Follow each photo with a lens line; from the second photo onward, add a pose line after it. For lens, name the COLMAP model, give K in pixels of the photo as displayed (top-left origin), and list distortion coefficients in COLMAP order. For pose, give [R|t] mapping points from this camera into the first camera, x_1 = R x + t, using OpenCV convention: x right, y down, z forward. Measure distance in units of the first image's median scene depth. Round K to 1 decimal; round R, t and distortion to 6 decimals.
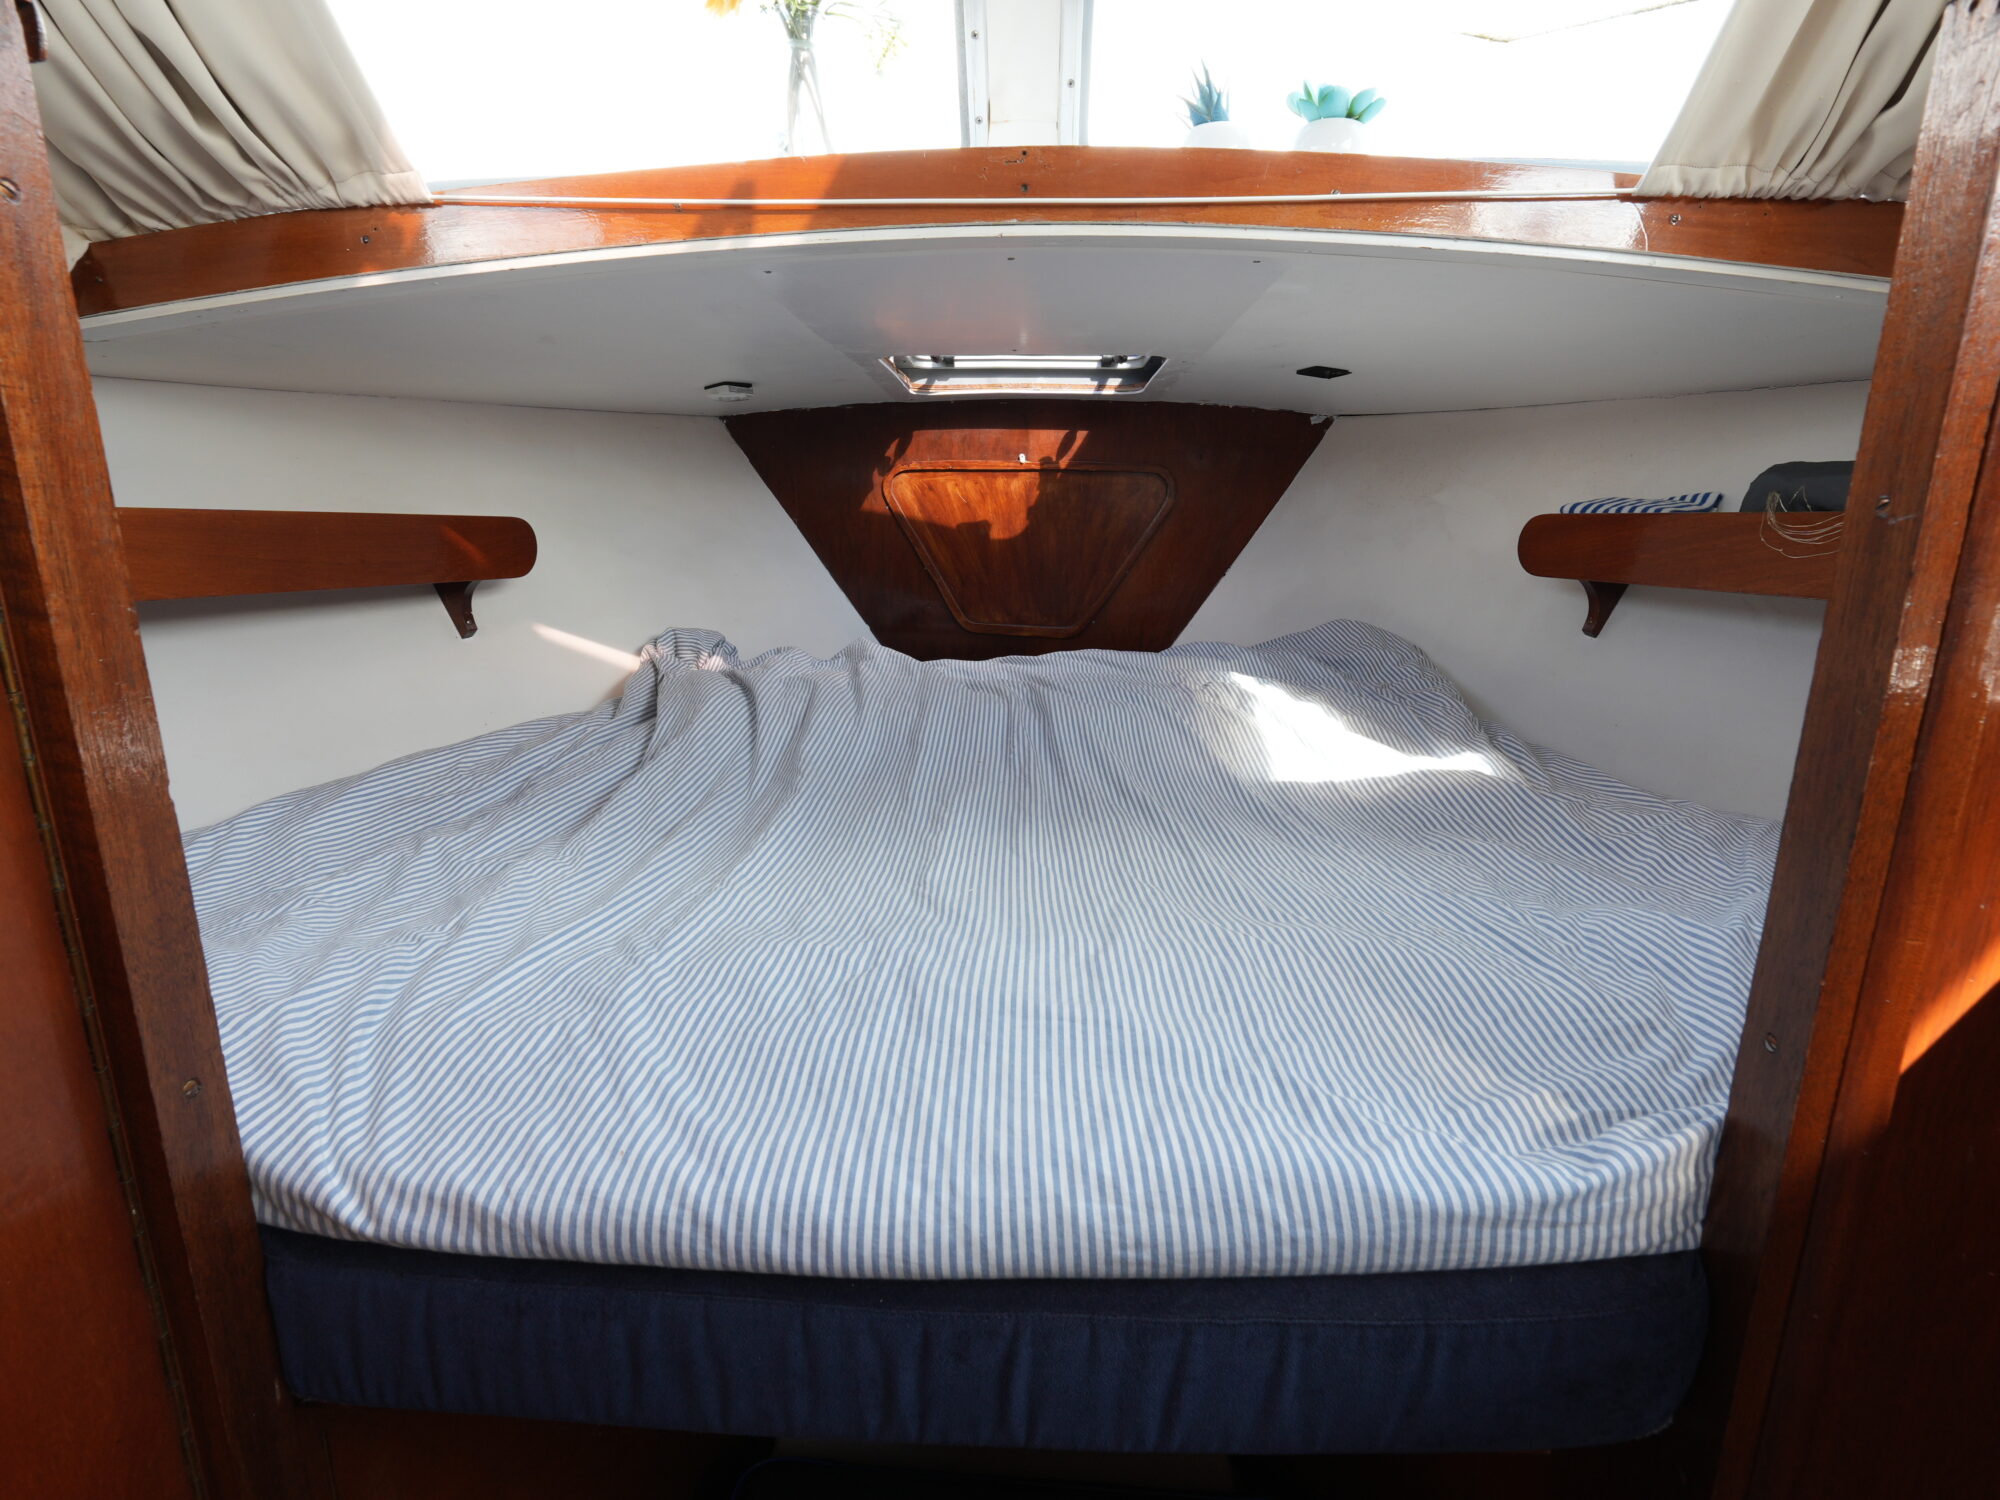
lens RADIAL K [[936.9, 0, 994.0], [0, 936.9, 746.0], [0, 0, 1]] dist [-0.003909, 0.002245]
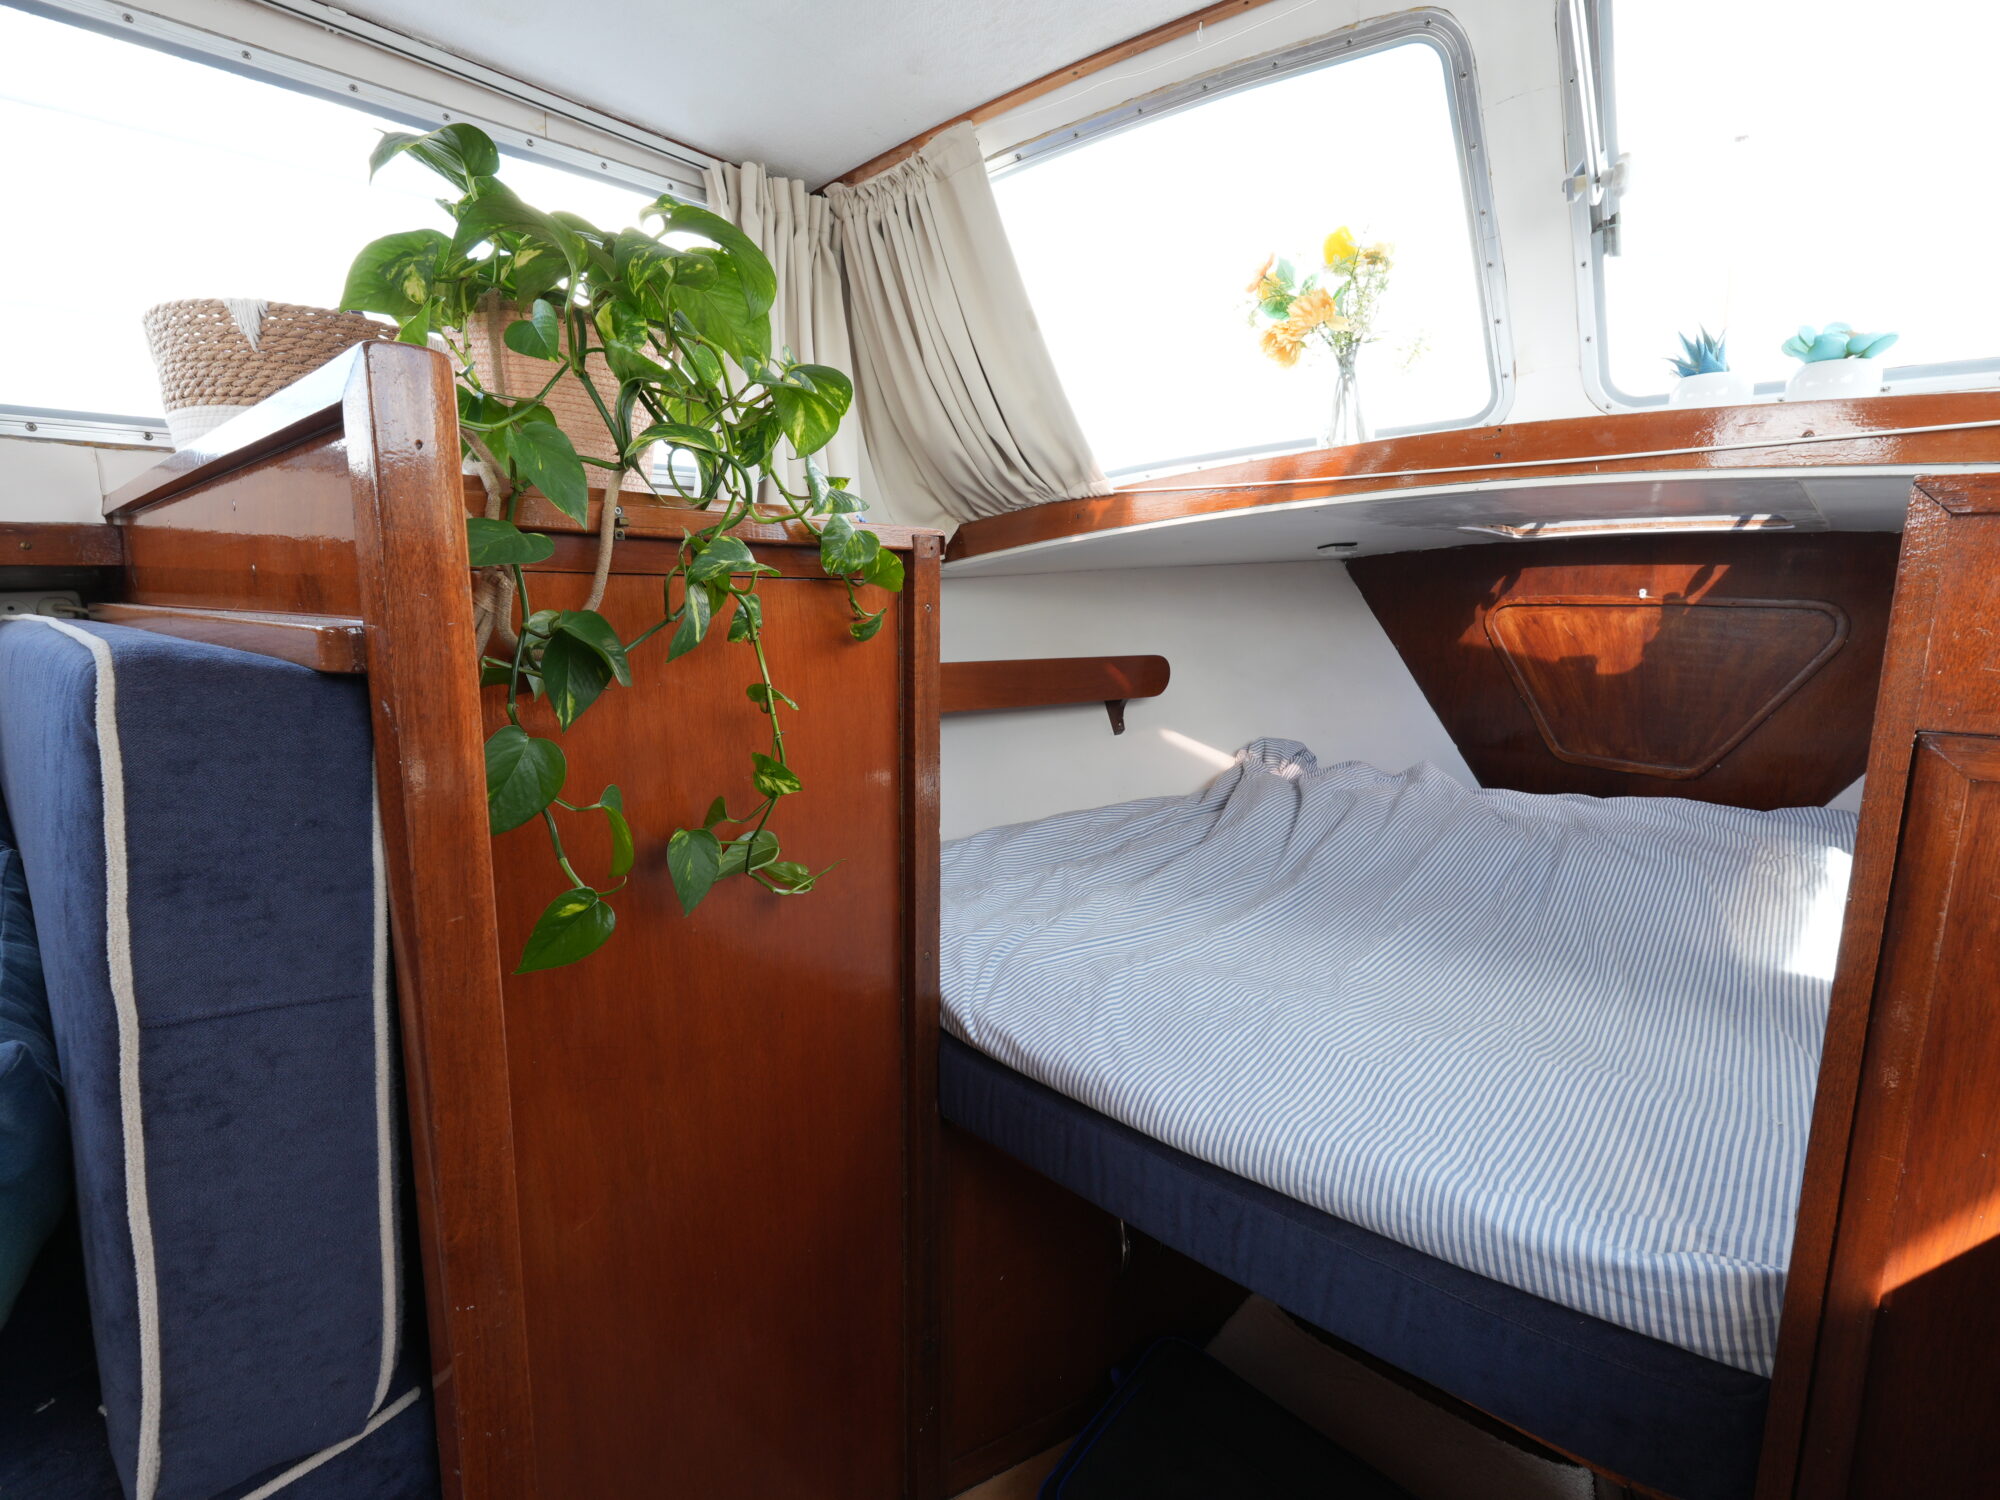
lens RADIAL K [[936.9, 0, 992.5], [0, 936.9, 749.7], [0, 0, 1]] dist [-0.003909, 0.002245]
pose [[0.760632, 0.102687, -0.641010, 0.314376], [-0.147751, 0.988880, -0.016910, -0.056959], [0.632146, 0.107572, 0.767346, -0.330609]]
